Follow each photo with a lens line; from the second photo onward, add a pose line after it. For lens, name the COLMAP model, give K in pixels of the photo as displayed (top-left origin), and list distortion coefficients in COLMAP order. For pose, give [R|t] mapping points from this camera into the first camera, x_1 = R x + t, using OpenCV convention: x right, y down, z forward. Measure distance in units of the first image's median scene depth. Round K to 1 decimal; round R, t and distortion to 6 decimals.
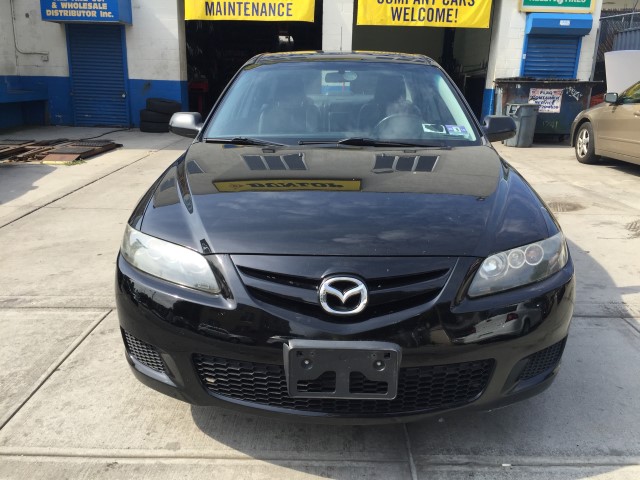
lens RADIAL K [[547.5, 0, 319.2], [0, 547.5, 242.5], [0, 0, 1]] dist [0.085089, -0.124498]
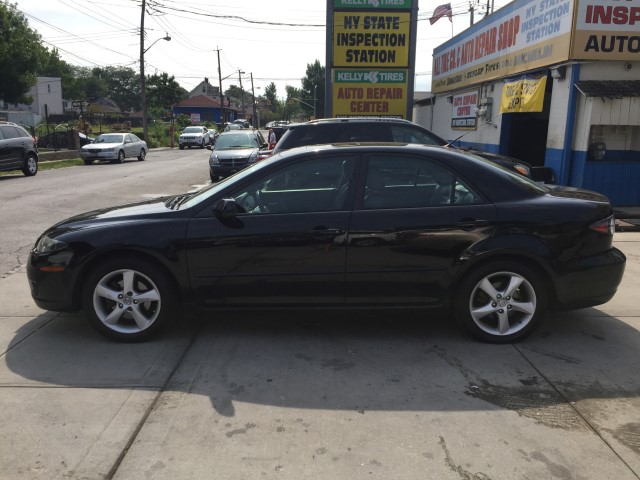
lens RADIAL K [[550.1, 0, 320.9], [0, 550.1, 236.1], [0, 0, 1]] dist [0.071704, -0.115637]
pose [[0.037293, 0.176525, -0.983589, 0.443145], [-0.298430, 0.941326, 0.157625, -0.114743], [0.953703, 0.287654, 0.087785, 0.313966]]
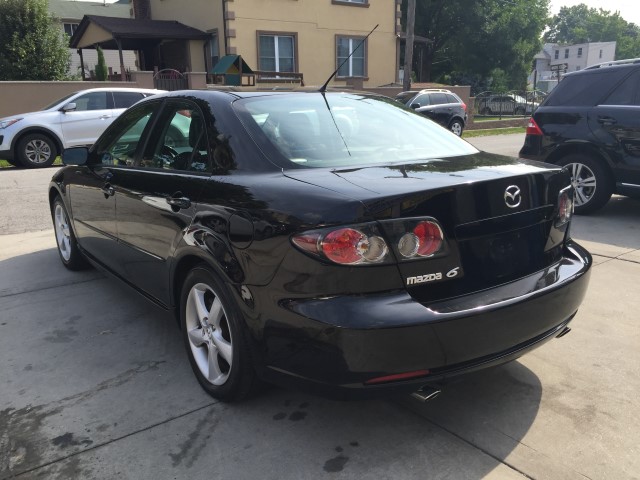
lens RADIAL K [[547.5, 0, 319.2], [0, 547.5, 242.5], [0, 0, 1]] dist [0.085089, -0.124498]
pose [[-0.780302, 0.157333, -0.605289, 0.193815], [-0.172389, 0.876235, 0.449994, -0.197984], [0.601175, 0.455476, -0.656605, 0.637236]]
